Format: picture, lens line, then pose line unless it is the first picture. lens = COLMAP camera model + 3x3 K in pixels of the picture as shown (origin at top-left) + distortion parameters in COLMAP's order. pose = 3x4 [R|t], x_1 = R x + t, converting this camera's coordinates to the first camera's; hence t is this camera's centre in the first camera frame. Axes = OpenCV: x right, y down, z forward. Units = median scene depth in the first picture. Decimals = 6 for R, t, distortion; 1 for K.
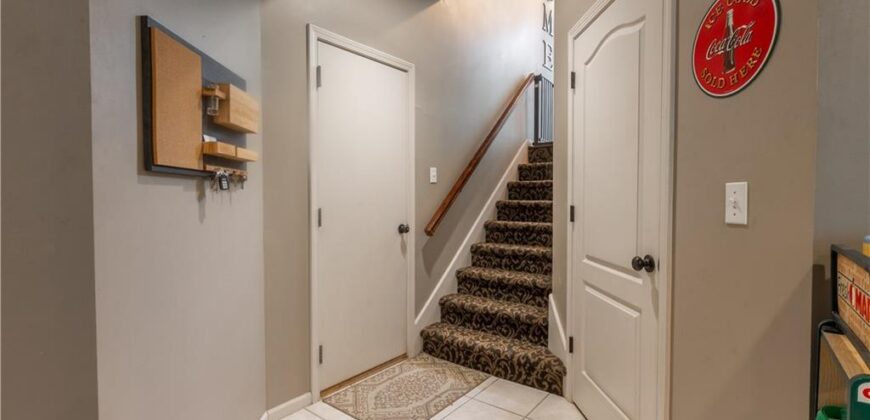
lens RADIAL K [[395.0, 0, 431.6], [0, 395.0, 206.4], [0, 0, 1]] dist [-0.002442, -0.000082]
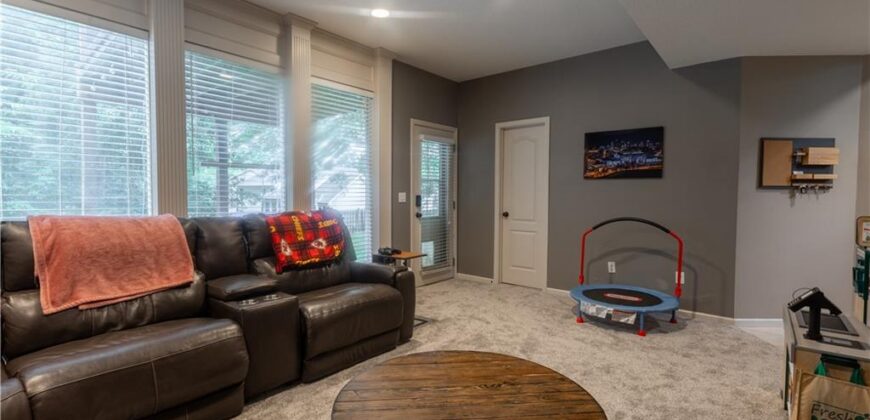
lens RADIAL K [[395.0, 0, 431.6], [0, 395.0, 206.4], [0, 0, 1]] dist [-0.002442, -0.000082]
pose [[-0.033816, 0.032531, -0.998898, 1.947374], [-0.030600, 0.998968, 0.033569, 0.023351], [0.998960, 0.031701, -0.032786, -1.153068]]
